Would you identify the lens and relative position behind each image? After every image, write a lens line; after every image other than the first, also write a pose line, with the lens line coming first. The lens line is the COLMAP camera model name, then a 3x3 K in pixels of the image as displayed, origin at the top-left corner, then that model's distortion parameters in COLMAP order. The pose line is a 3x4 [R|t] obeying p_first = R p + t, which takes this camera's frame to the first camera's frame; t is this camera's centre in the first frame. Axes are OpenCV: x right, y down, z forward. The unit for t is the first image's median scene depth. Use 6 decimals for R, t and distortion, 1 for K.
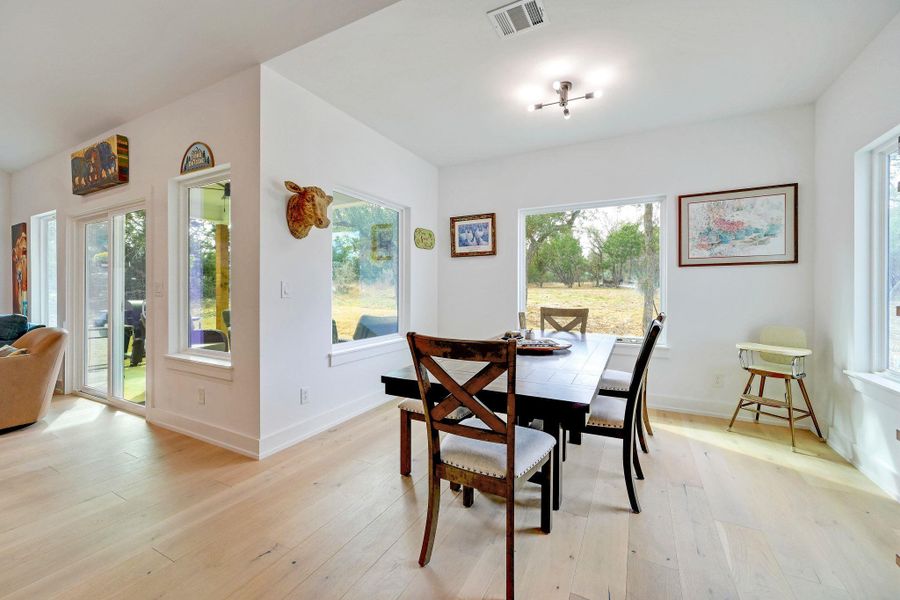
lens RADIAL K [[358.9, 0, 449.6], [0, 358.9, 291.0], [0, 0, 1]] dist [-0.000464, -0.000045]
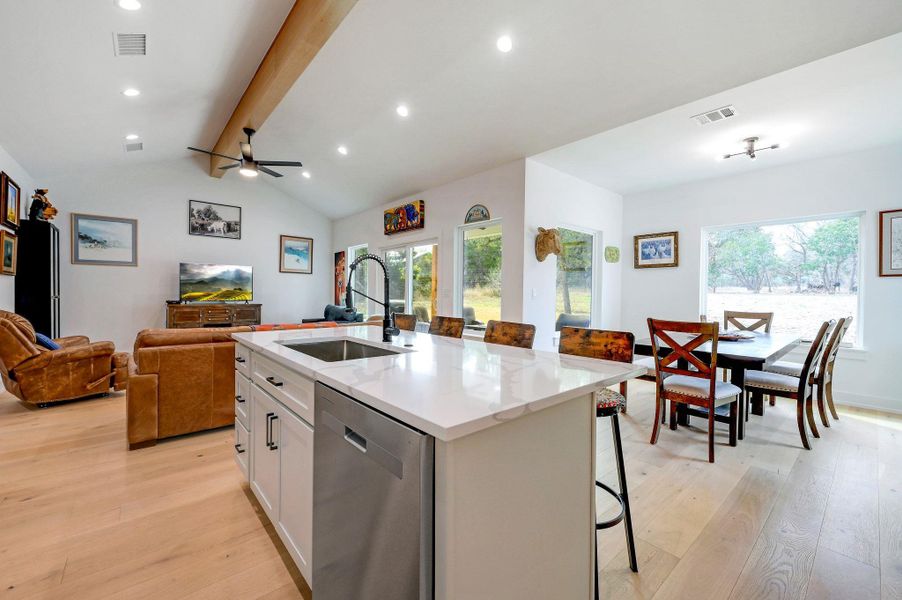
lens RADIAL K [[362.9, 0, 449.4], [0, 362.9, 296.3], [0, 0, 1]] dist [0.001264, 0.000108]
pose [[0.929692, 0.013018, -0.368107, -0.165387], [-0.011320, 0.999913, 0.006770, -0.000518], [0.368163, -0.002127, 0.929759, -0.504159]]
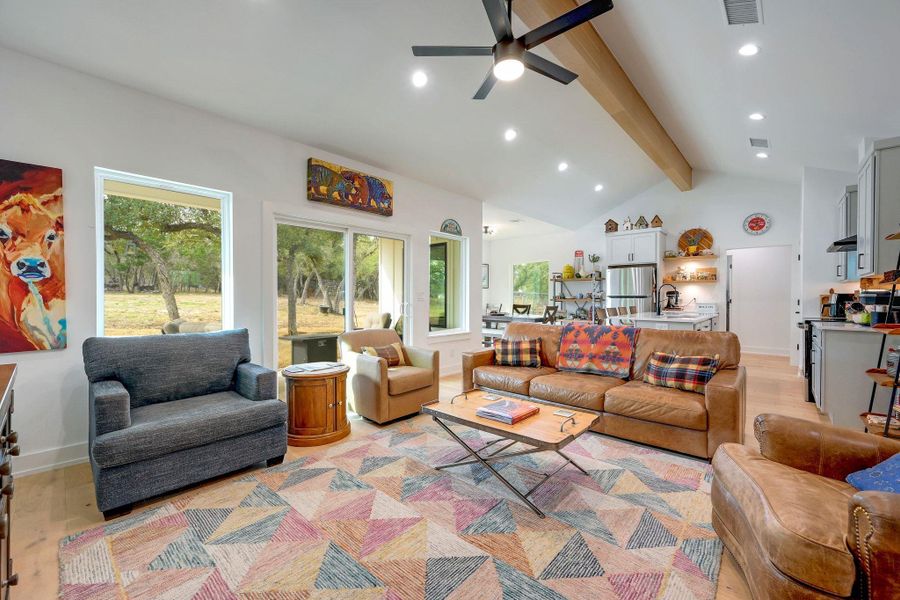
lens RADIAL K [[362.1, 0, 448.4], [0, 362.1, 296.4], [0, 0, 1]] dist [0.001264, 0.000108]
pose [[0.256910, -0.003026, 0.966431, -2.122750], [0.001214, 0.999995, 0.002809, -0.008269], [-0.966435, 0.000451, 0.256912, 0.431702]]
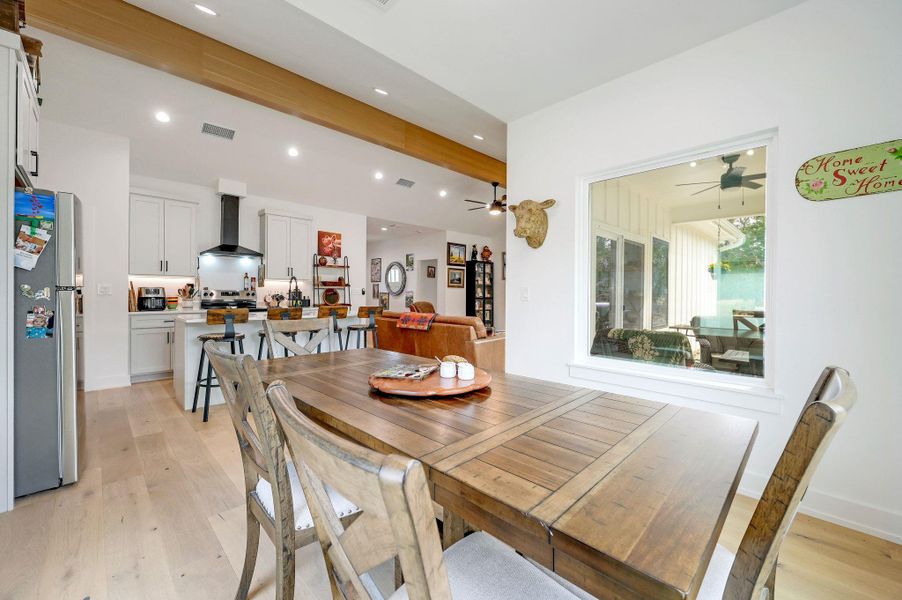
lens RADIAL K [[362.9, 0, 449.4], [0, 362.9, 296.3], [0, 0, 1]] dist [0.001264, 0.000108]
pose [[-0.301744, 0.003547, -0.953382, 0.598959], [-0.011865, 0.999902, 0.007475, -0.000363], [0.953315, 0.013567, -0.301672, 0.871035]]
